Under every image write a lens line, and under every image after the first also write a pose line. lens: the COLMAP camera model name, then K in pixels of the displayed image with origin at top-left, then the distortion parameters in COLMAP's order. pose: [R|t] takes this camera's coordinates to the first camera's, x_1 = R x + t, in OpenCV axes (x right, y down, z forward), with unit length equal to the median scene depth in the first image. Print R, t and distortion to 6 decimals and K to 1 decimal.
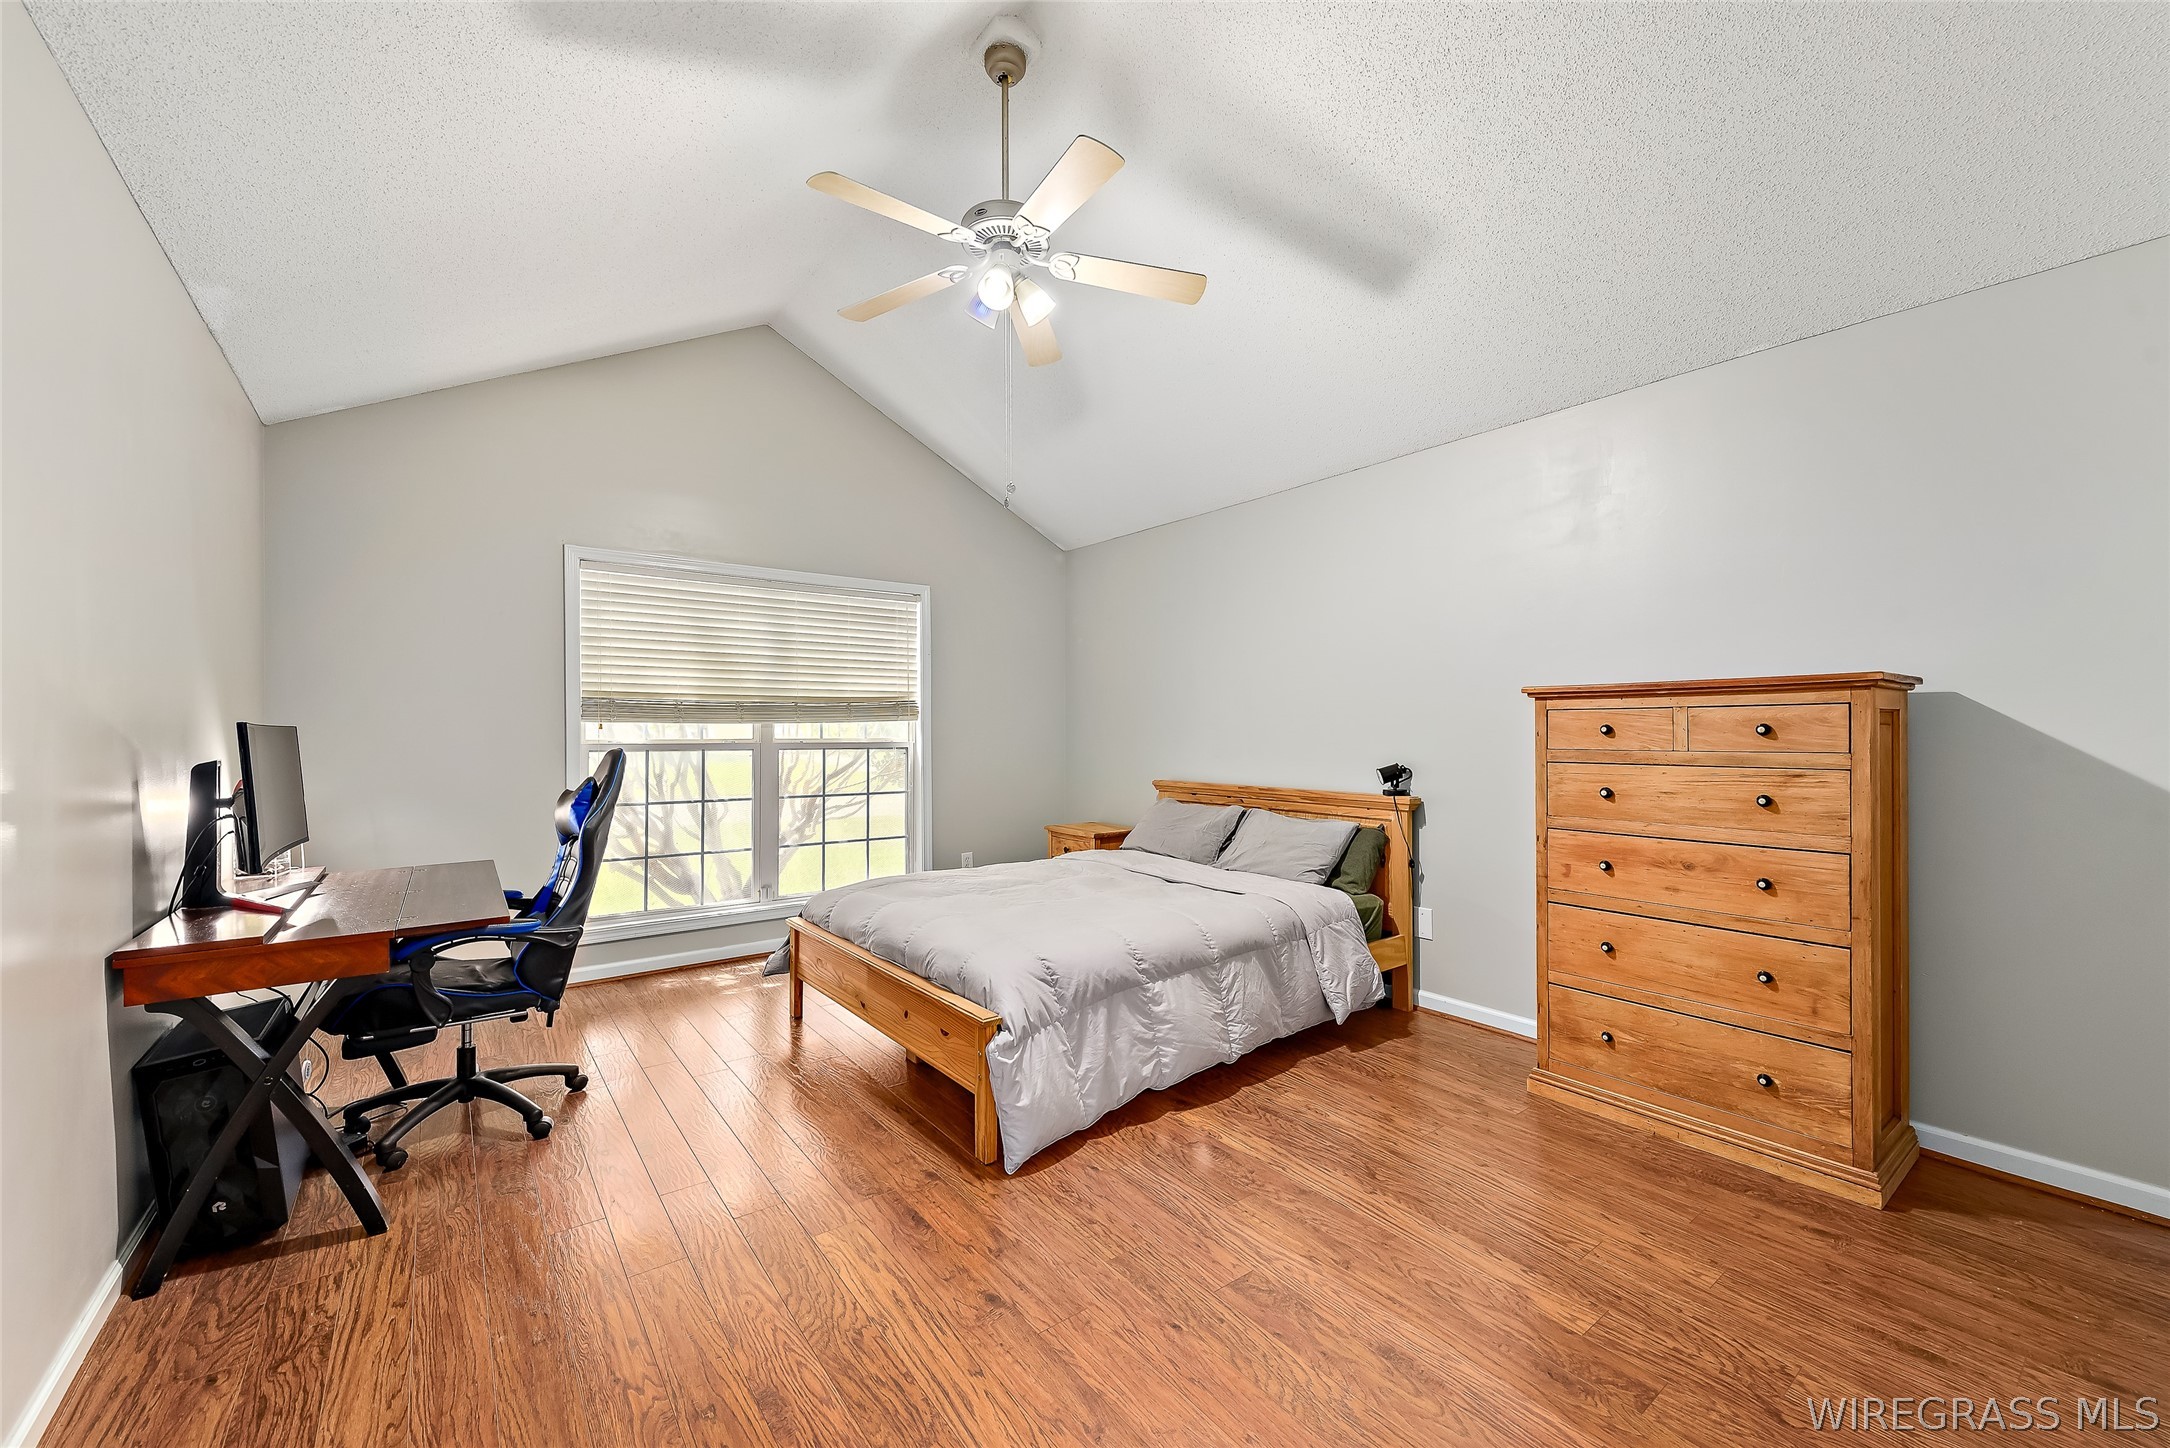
lens RADIAL K [[847.2, 0, 1102.6], [0, 847.2, 723.4], [0, 0, 1]] dist [0.001099, -0.000191]
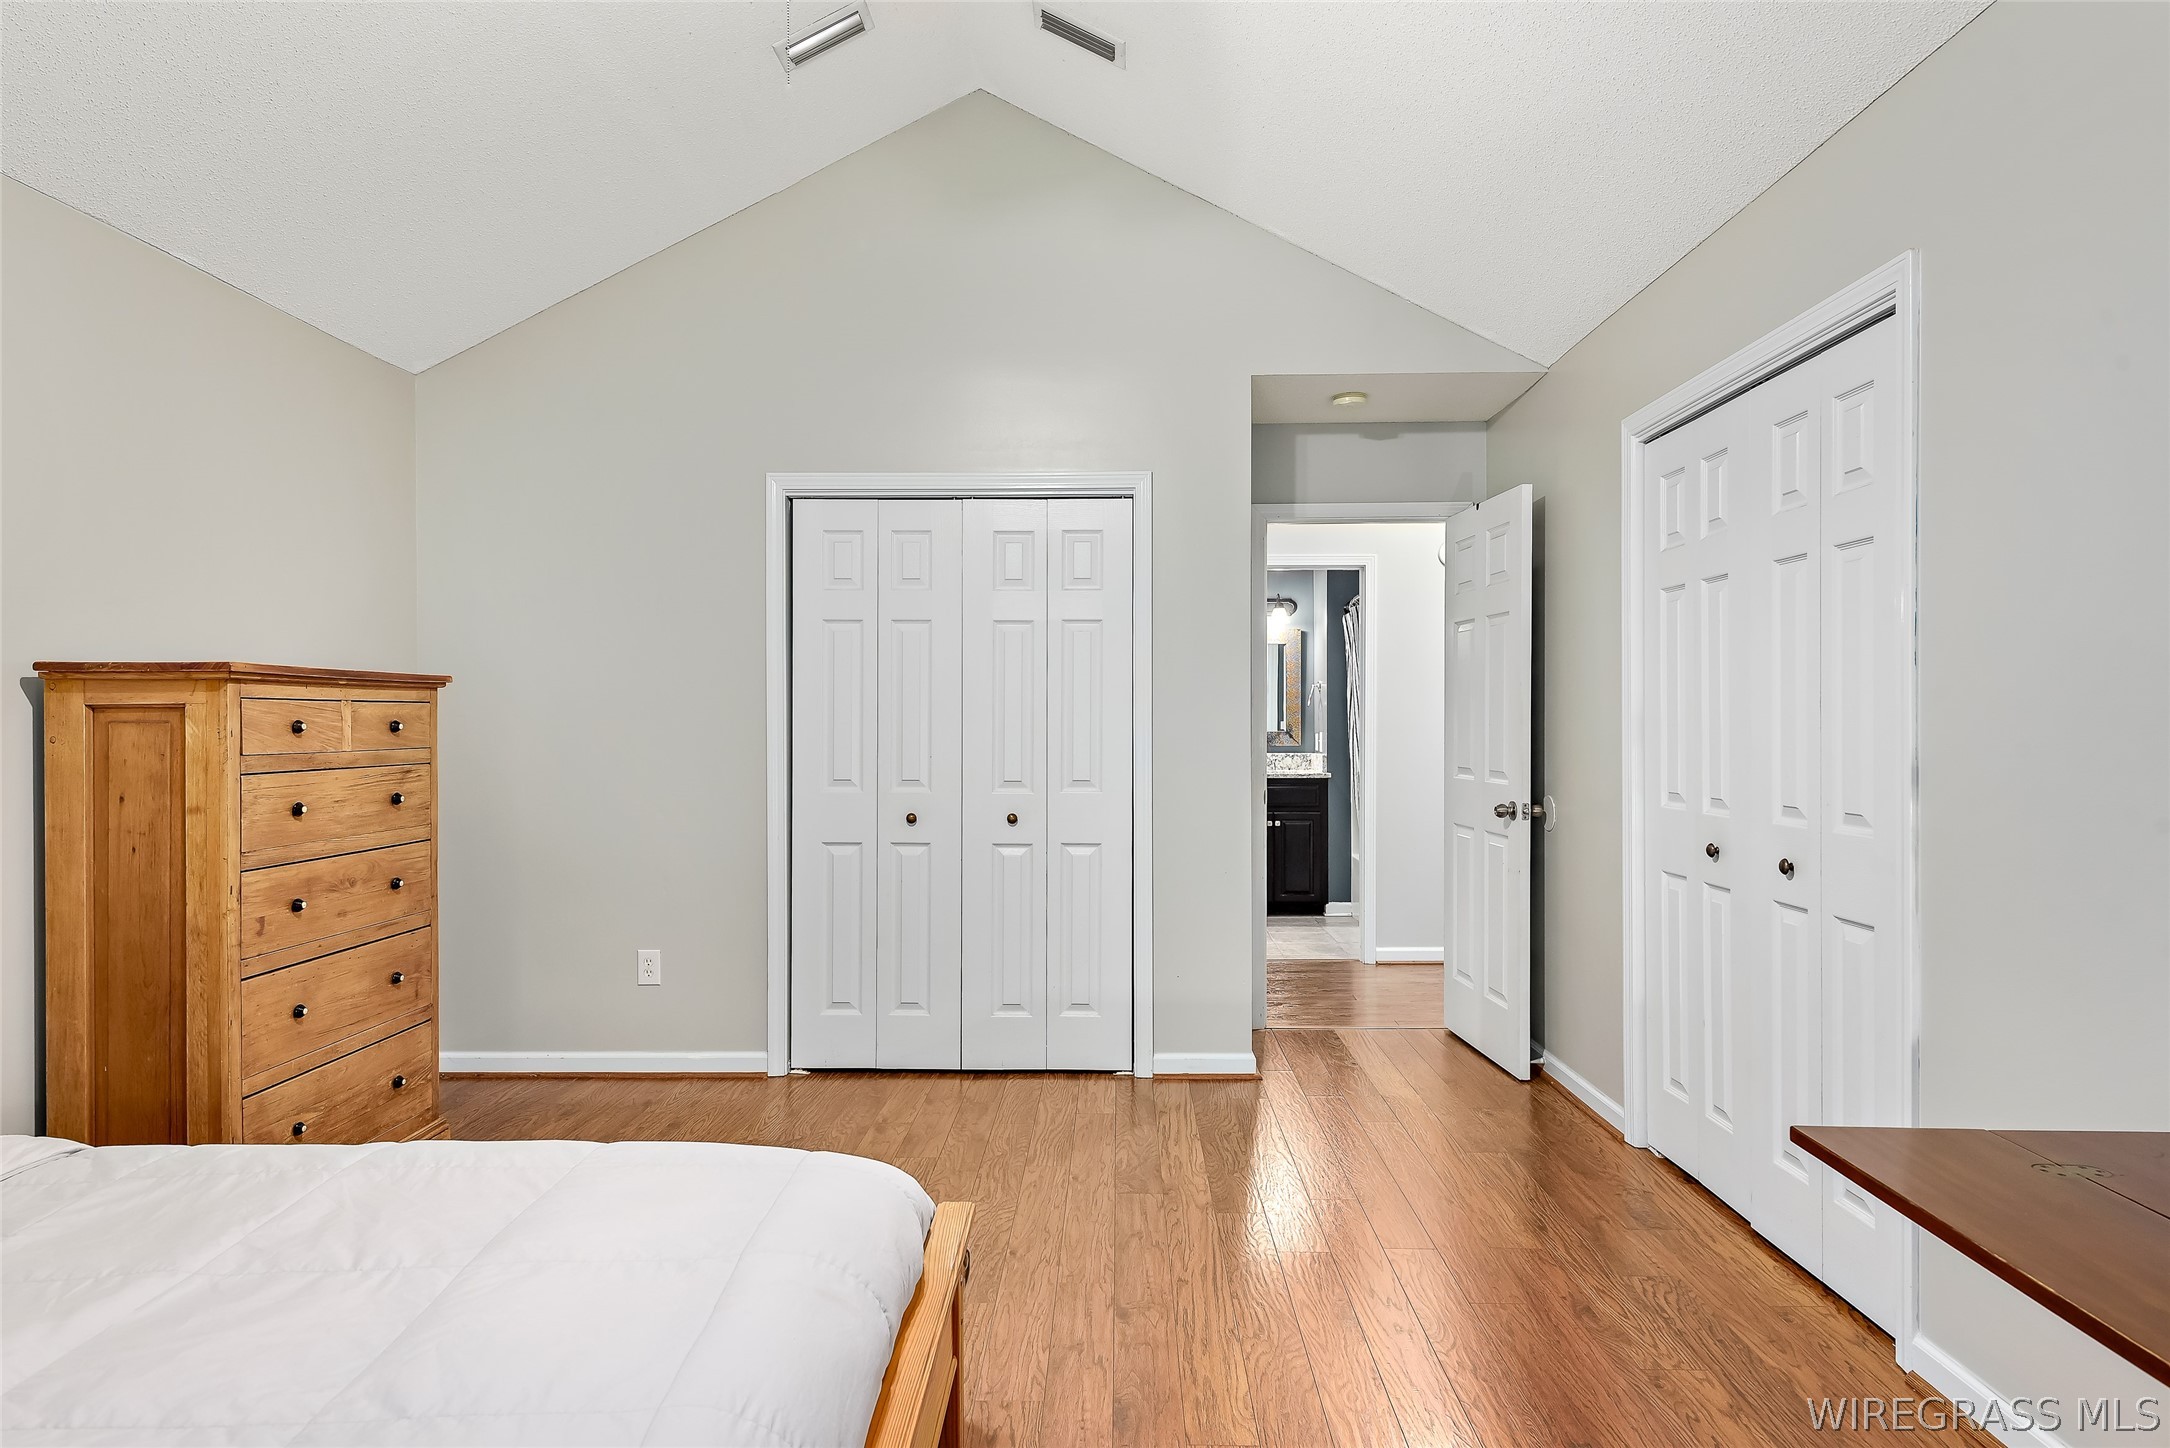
lens RADIAL K [[1378.8, 0, 1047.2], [0, 1378.8, 729.1], [0, 0, 1]] dist [0.002281, 0.000315]
pose [[-0.767441, 0.000905, 0.641119, -0.801643], [-0.001119, 0.999996, -0.002751, 0.013600], [-0.641119, -0.002828, -0.767436, 1.694816]]
